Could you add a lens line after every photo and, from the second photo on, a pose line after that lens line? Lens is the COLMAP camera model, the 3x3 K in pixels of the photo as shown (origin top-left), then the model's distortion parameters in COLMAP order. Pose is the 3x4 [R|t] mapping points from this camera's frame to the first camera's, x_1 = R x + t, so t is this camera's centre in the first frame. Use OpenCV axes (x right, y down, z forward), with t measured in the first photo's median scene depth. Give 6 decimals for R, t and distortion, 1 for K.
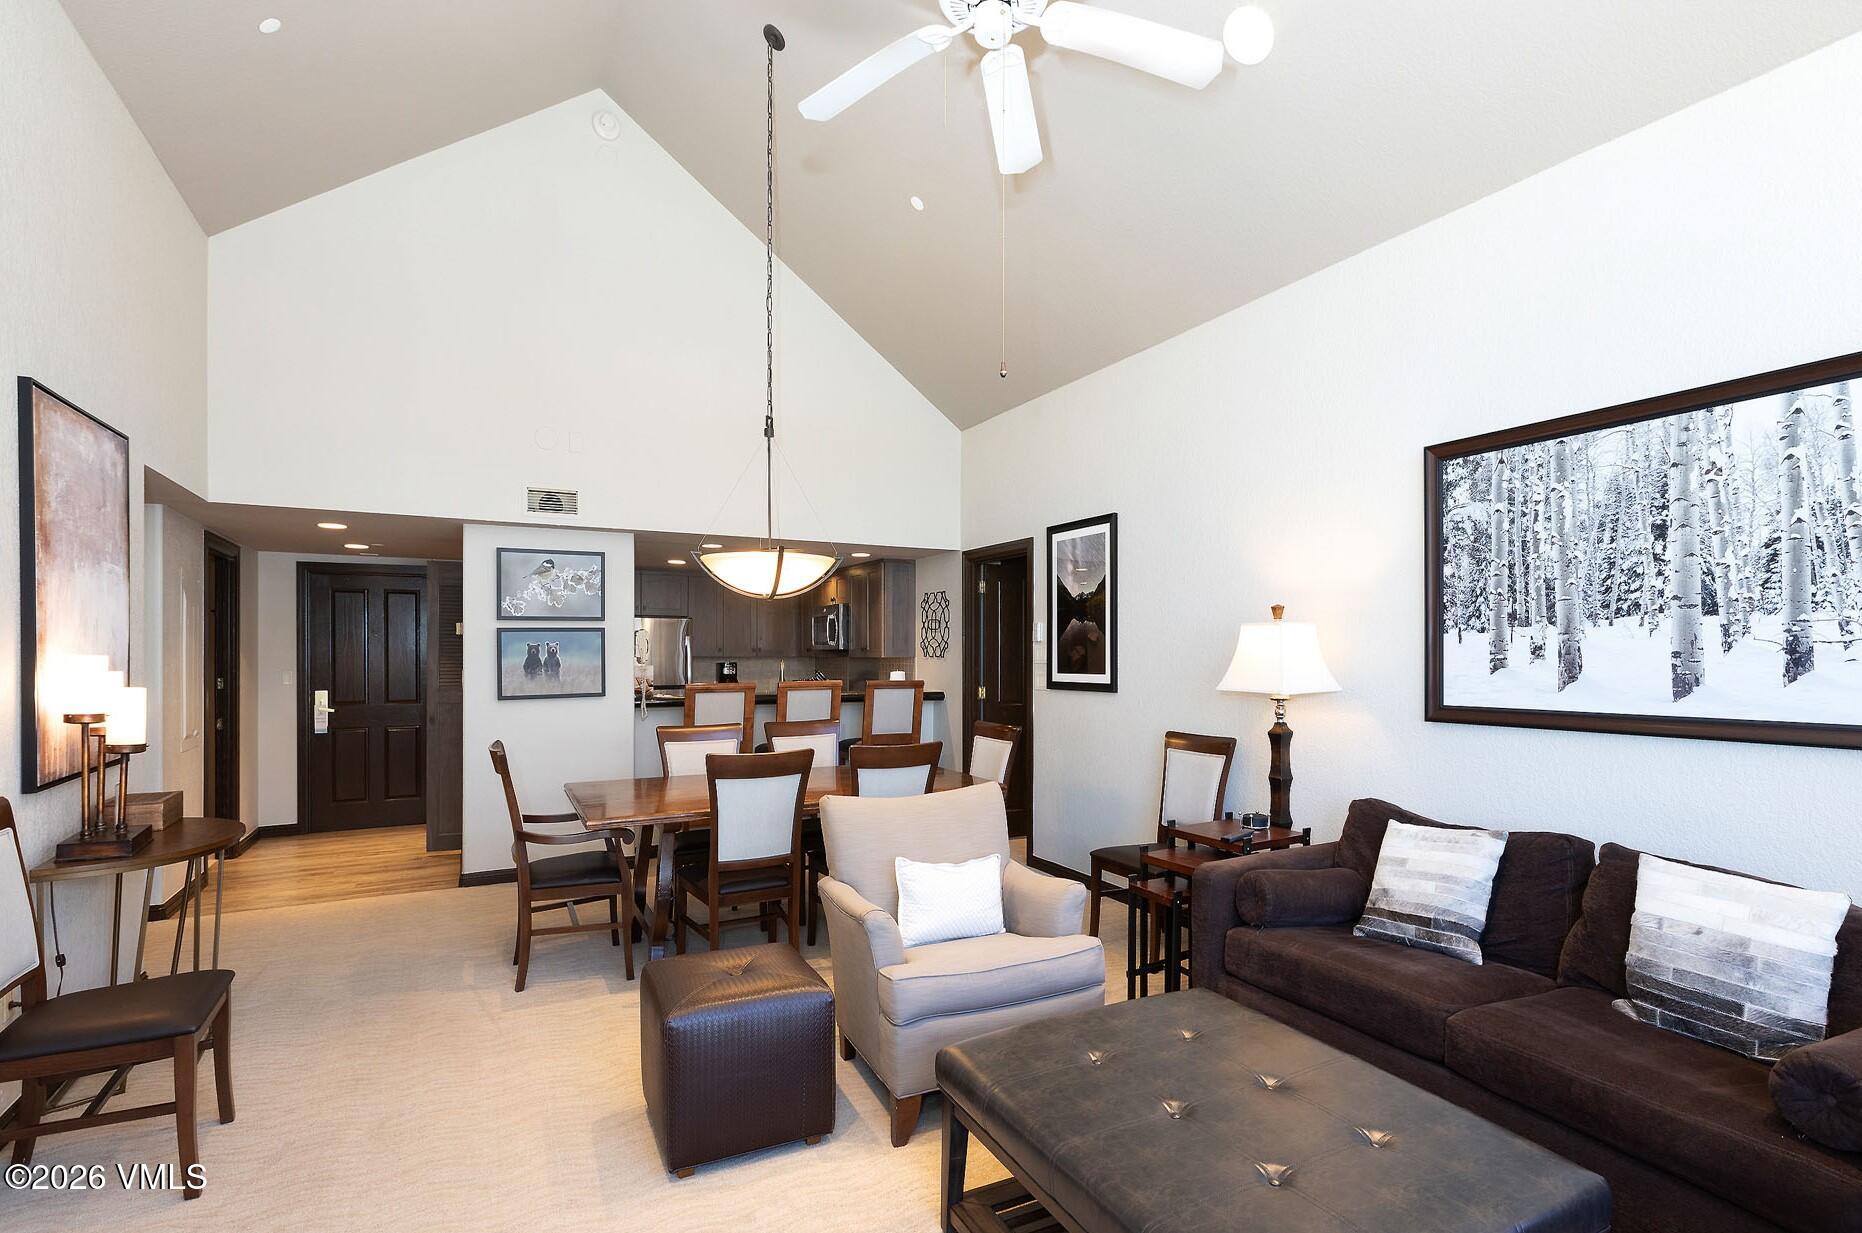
lens RADIAL K [[892.5, 0, 956.5], [0, 892.5, 652.0], [0, 0, 1]] dist [0.003872, 0.000985]
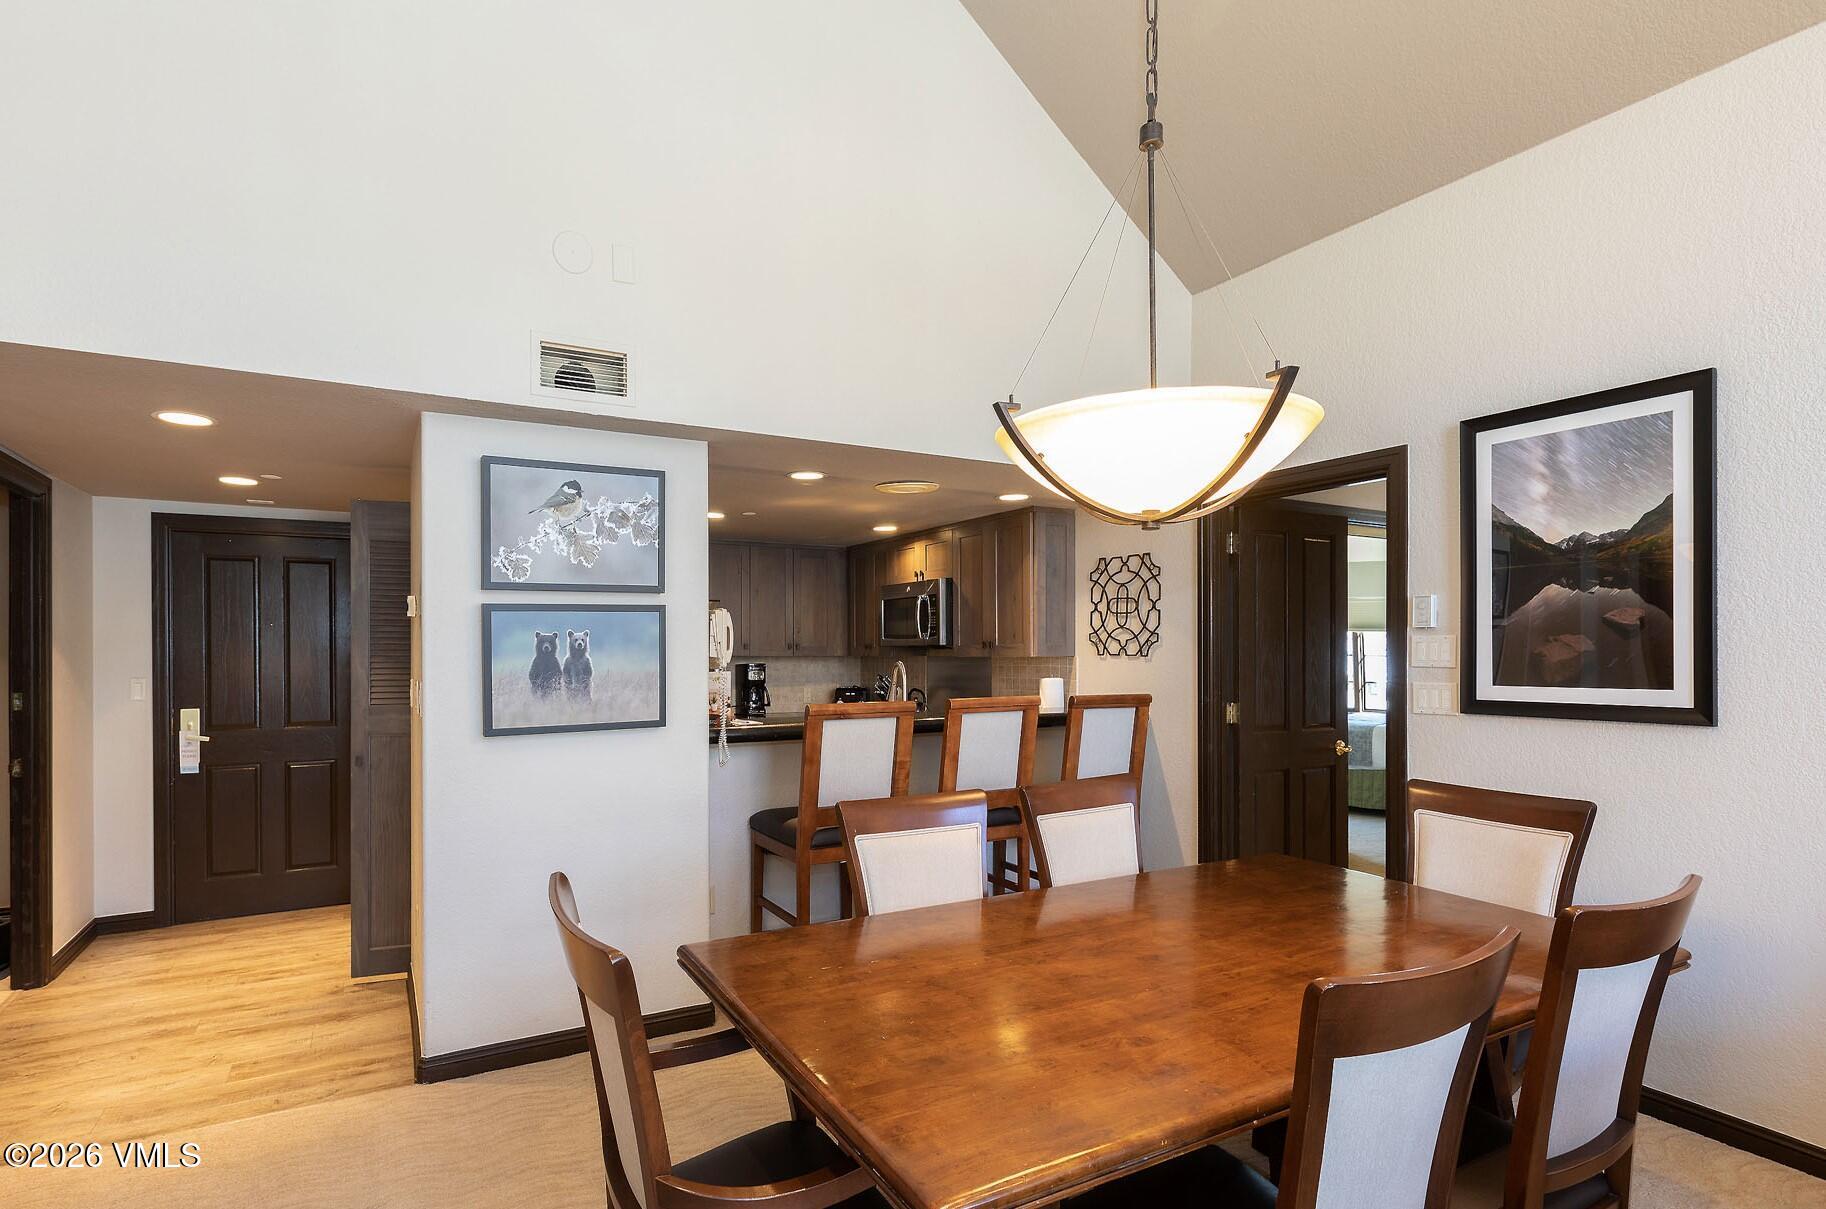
lens RADIAL K [[888.3, 0, 835.1], [0, 888.3, 652.1], [0, 0, 1]] dist [0.001426, 0.000298]
pose [[0.999793, -0.001928, -0.020234, -0.462703], [0.001970, 0.999996, 0.002050, 0.002583], [0.020230, -0.002089, 0.999793, 0.742379]]
